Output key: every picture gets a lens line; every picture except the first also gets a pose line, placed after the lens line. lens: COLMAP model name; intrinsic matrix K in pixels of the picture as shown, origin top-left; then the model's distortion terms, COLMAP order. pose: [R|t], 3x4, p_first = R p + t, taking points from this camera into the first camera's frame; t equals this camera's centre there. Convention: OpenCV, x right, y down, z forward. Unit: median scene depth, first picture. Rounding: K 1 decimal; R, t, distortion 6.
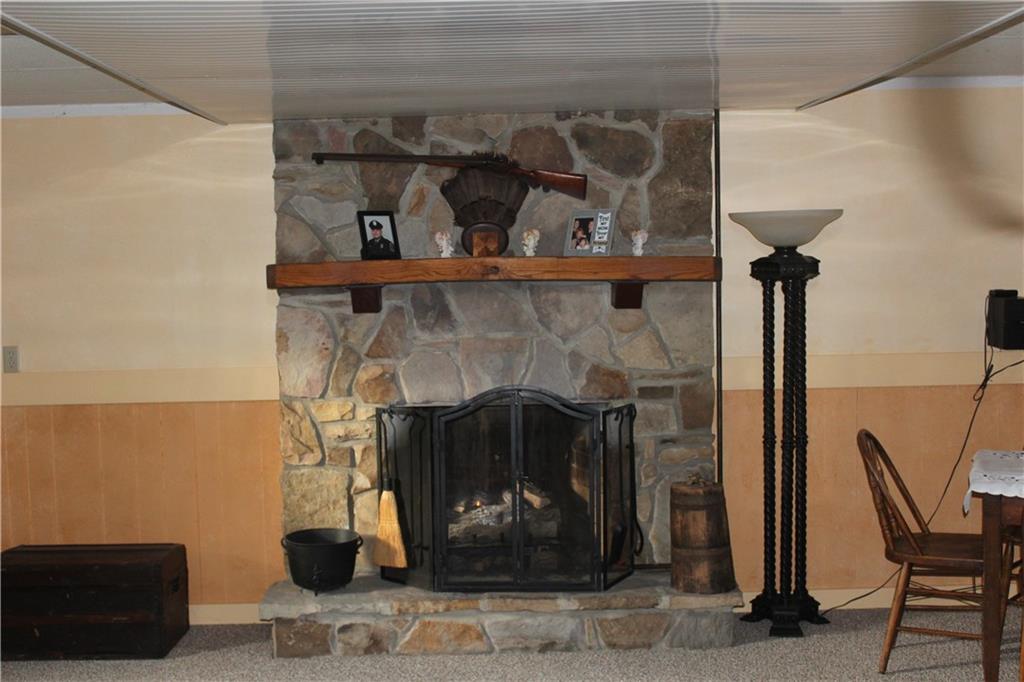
lens RADIAL K [[1277.2, 0, 509.9], [0, 1277.2, 345.3], [0, 0, 1]] dist [-0.073677, 0.000000]
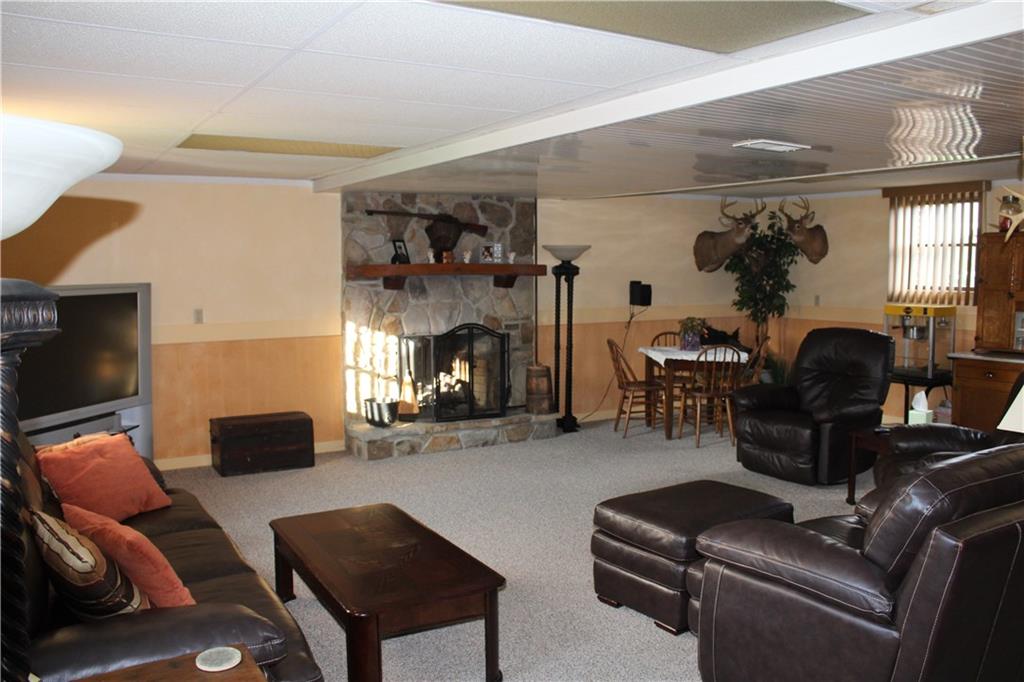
lens RADIAL K [[865.0, 0, 515.2], [0, 865.0, 340.0], [0, 0, 1]] dist [-0.139359, 0.070133]
pose [[0.862517, -0.026871, 0.505314, -0.635869], [0.021045, 0.999630, 0.017237, 0.034726], [-0.505591, -0.004233, 0.862763, -0.279826]]
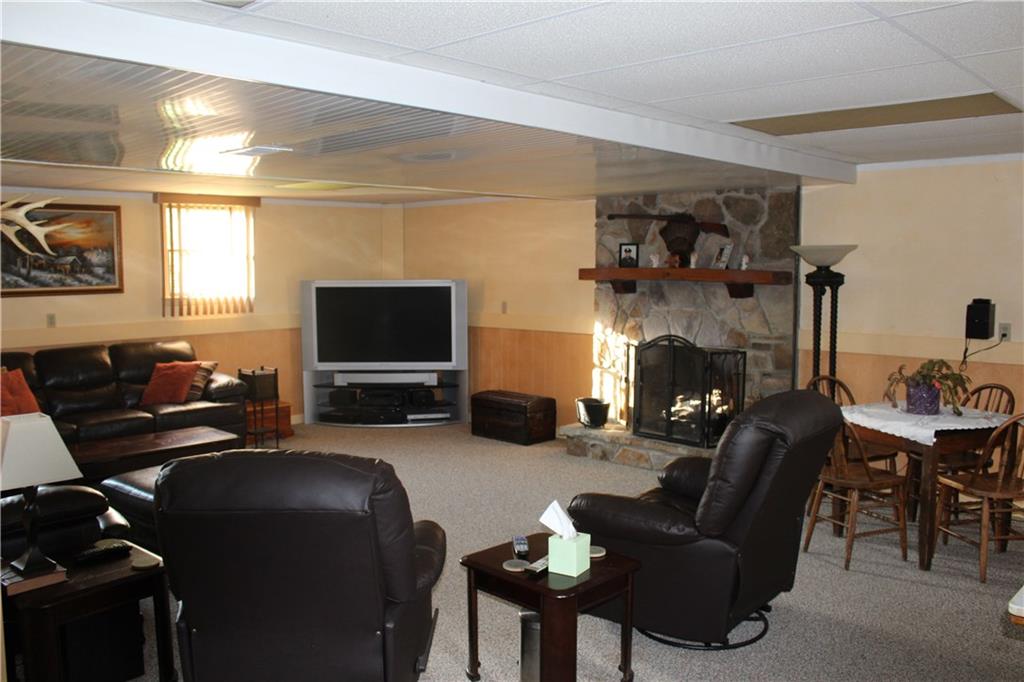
lens RADIAL K [[865.0, 0, 510.3], [0, 865.0, 338.1], [0, 0, 1]] dist [-0.139359, 0.070133]
pose [[0.718195, 0.080042, -0.691223, 0.696268], [-0.061567, 0.996776, 0.051456, -0.014759], [0.693113, 0.005601, 0.720807, -0.100588]]
